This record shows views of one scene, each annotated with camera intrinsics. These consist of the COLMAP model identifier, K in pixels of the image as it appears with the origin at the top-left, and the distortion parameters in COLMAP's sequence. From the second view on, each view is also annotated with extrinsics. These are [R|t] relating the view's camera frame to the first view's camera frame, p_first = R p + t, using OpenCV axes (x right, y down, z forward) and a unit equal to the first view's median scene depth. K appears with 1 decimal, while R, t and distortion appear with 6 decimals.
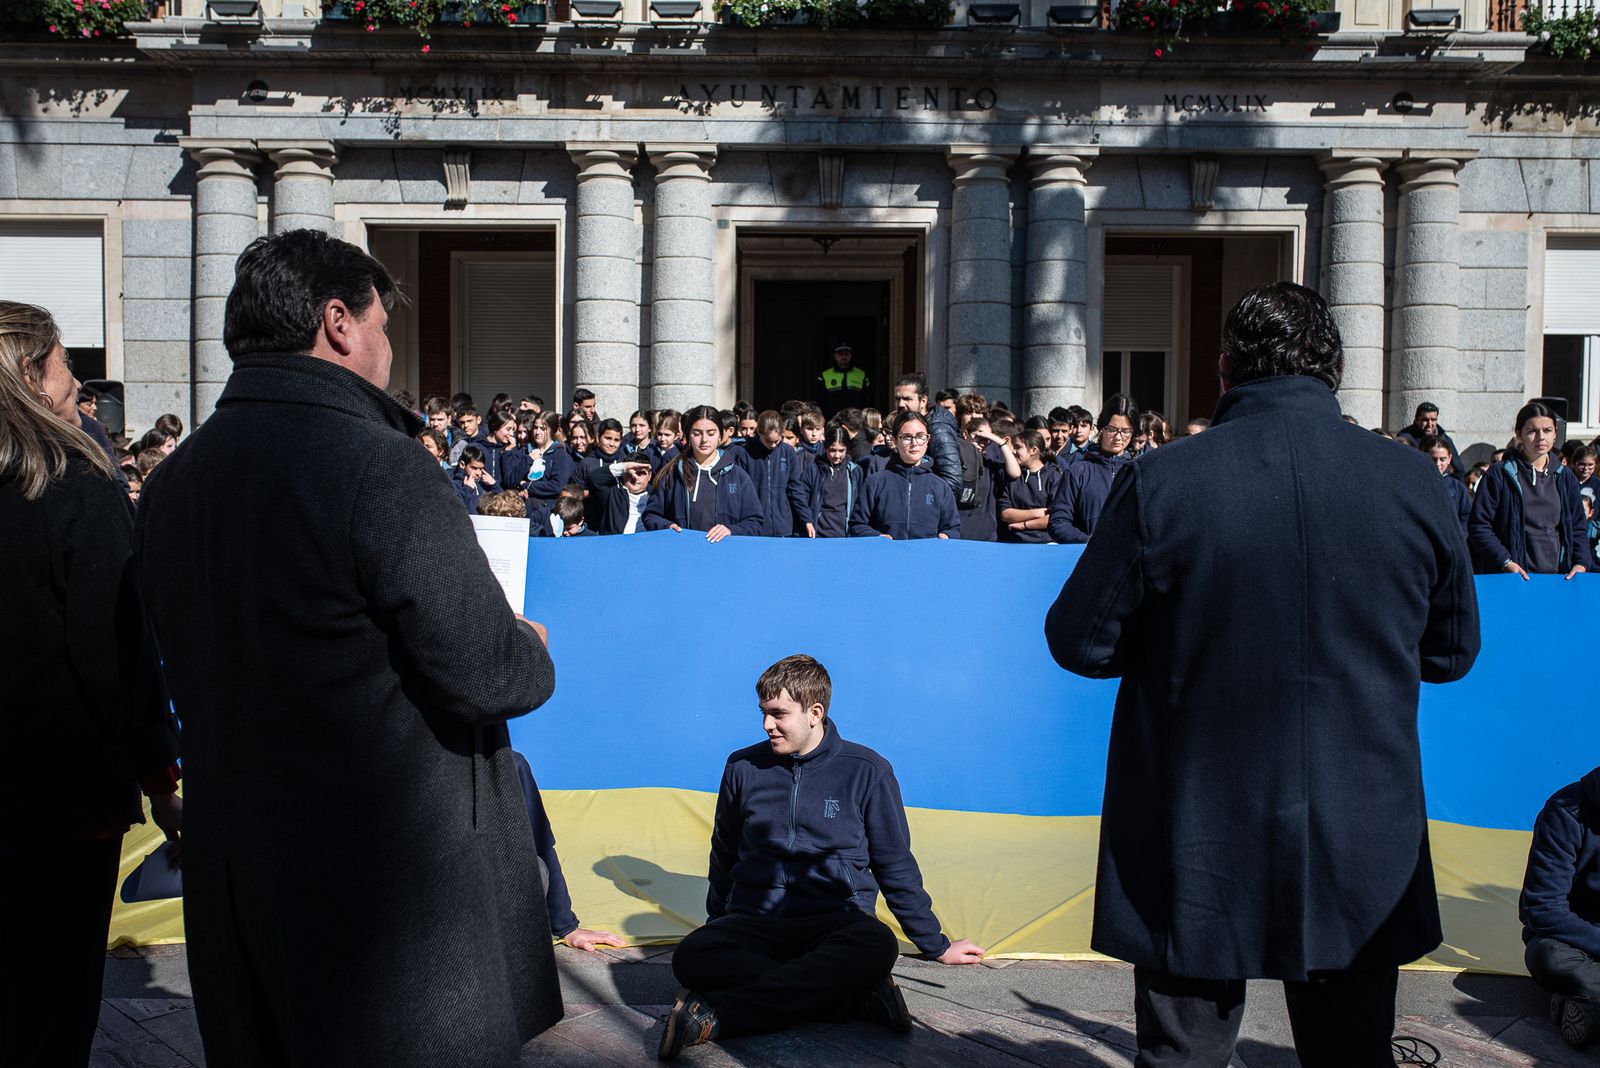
lens RADIAL K [[1523.9, 0, 800.0], [0, 1523.9, 534.0], [0, 0, 1]] dist [0.003313, 0.005066]
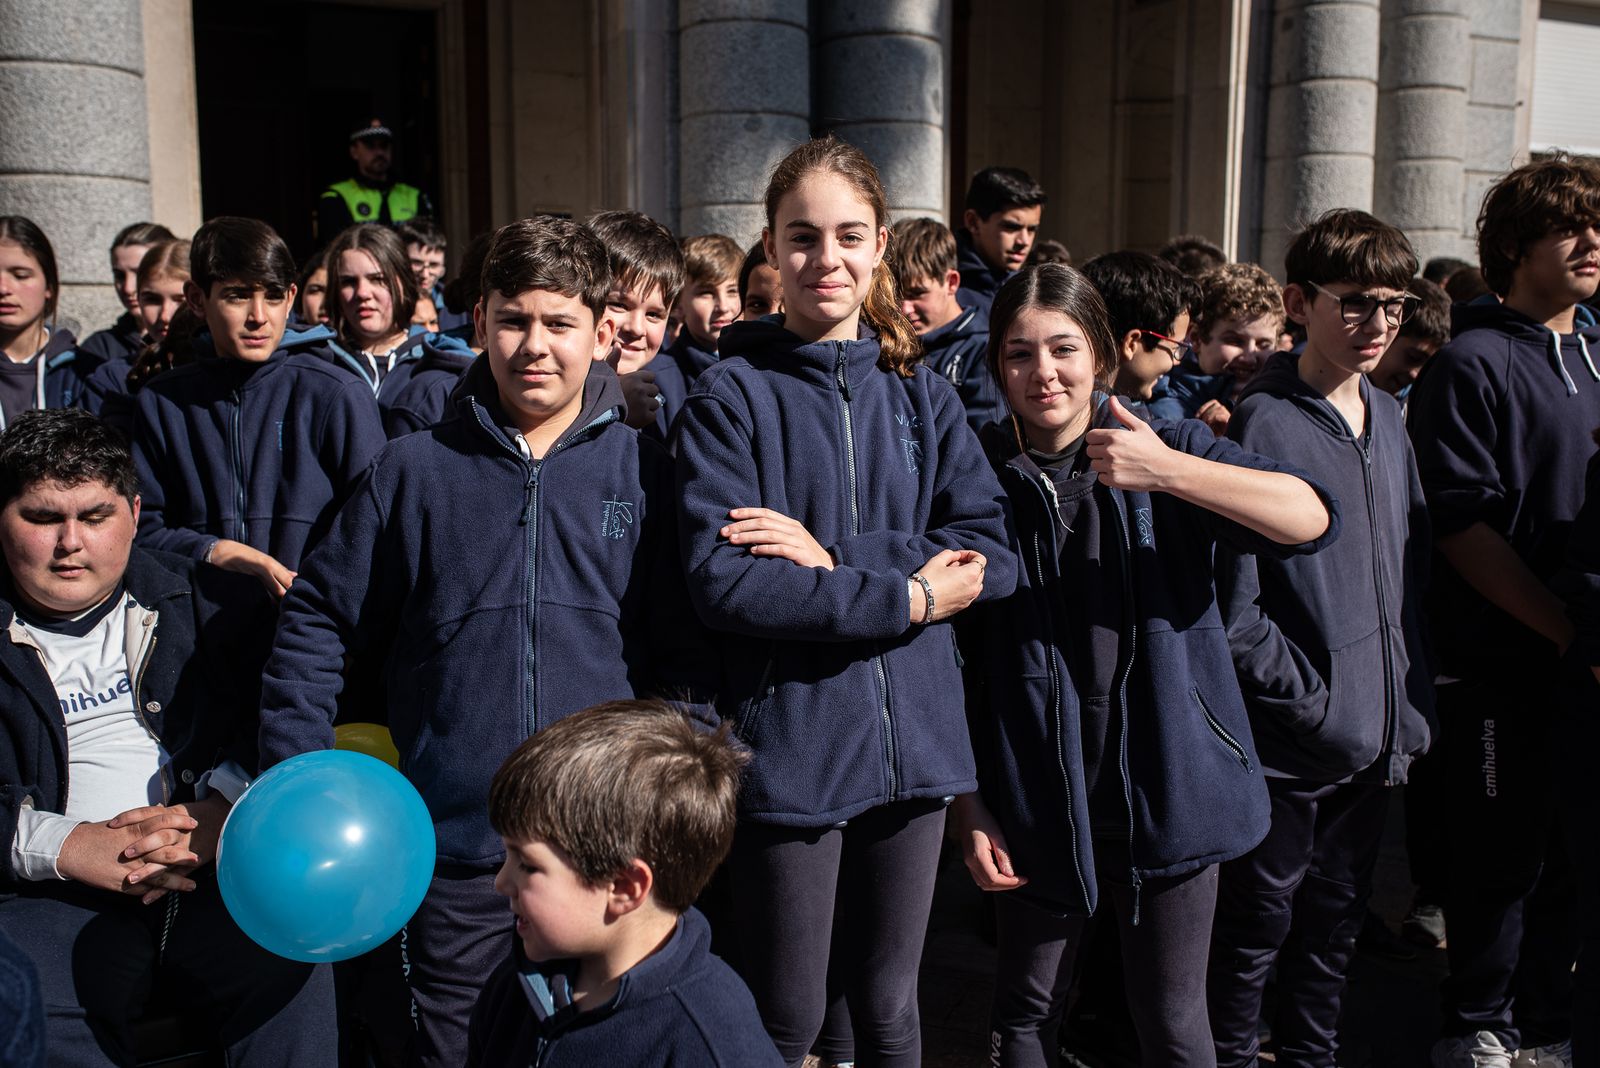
lens RADIAL K [[1523.9, 0, 800.0], [0, 1523.9, 534.0], [0, 0, 1]] dist [0.003313, 0.005066]
pose [[0.895881, -0.065300, 0.439469, -0.087550], [0.028683, 0.995577, 0.089460, -0.035957], [-0.443367, -0.067540, 0.893792, 0.559903]]
